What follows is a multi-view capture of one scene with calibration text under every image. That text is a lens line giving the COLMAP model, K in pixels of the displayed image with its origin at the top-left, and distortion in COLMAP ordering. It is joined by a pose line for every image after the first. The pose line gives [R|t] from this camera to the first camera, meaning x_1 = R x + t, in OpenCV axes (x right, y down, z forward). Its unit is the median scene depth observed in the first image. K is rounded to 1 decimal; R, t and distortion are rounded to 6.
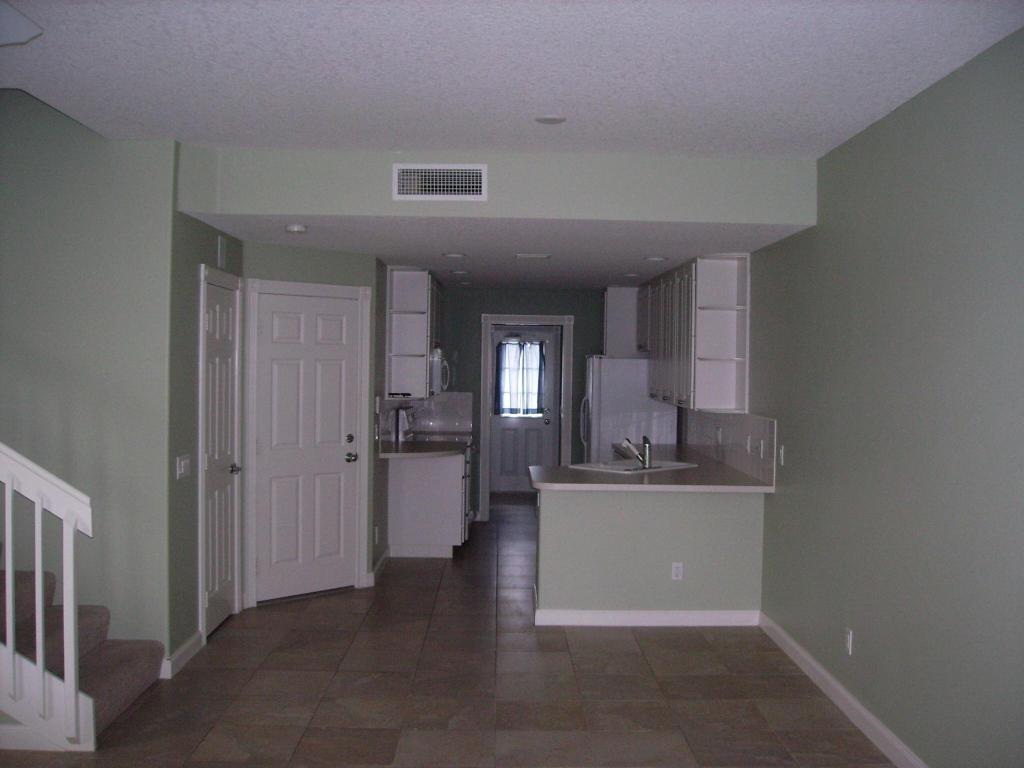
lens RADIAL K [[1023.5, 0, 512.0], [0, 1023.5, 384.0], [0, 0, 1]] dist [-0.140363, 0.107179]
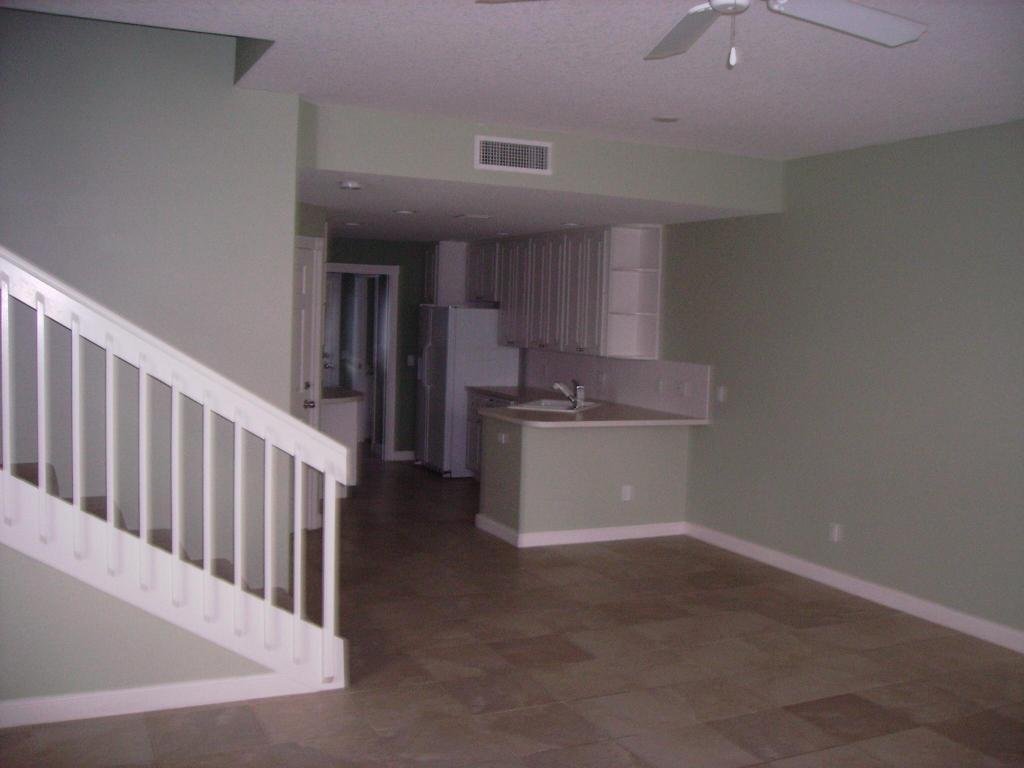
lens RADIAL K [[1023.5, 0, 512.0], [0, 1023.5, 384.0], [0, 0, 1]] dist [-0.140363, 0.107179]
pose [[0.909321, -0.014851, 0.415829, -0.416693], [-0.009561, 0.998353, 0.056565, -0.008550], [-0.415984, -0.055411, 0.907682, -0.019663]]
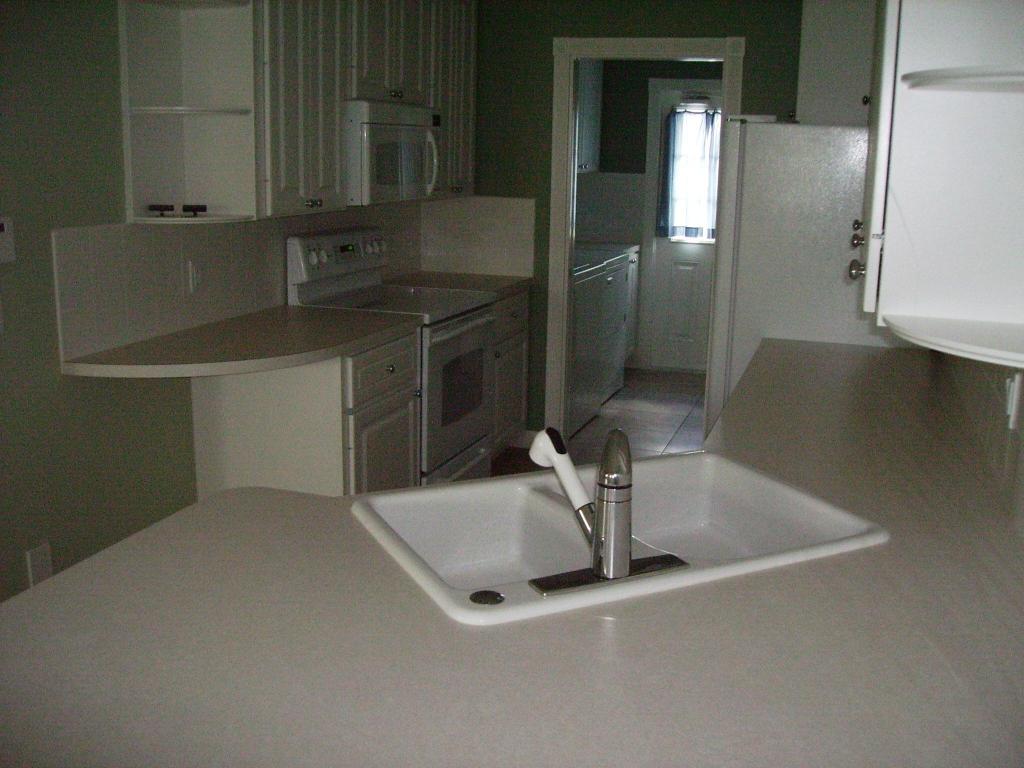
lens RADIAL K [[1023.5, 0, 512.0], [0, 1023.5, 384.0], [0, 0, 1]] dist [-0.140363, 0.107179]
pose [[0.943314, 0.078448, -0.322499, 0.181106], [-0.013694, 0.980038, 0.198338, -0.002905], [0.331620, -0.182678, 0.925557, 0.788768]]
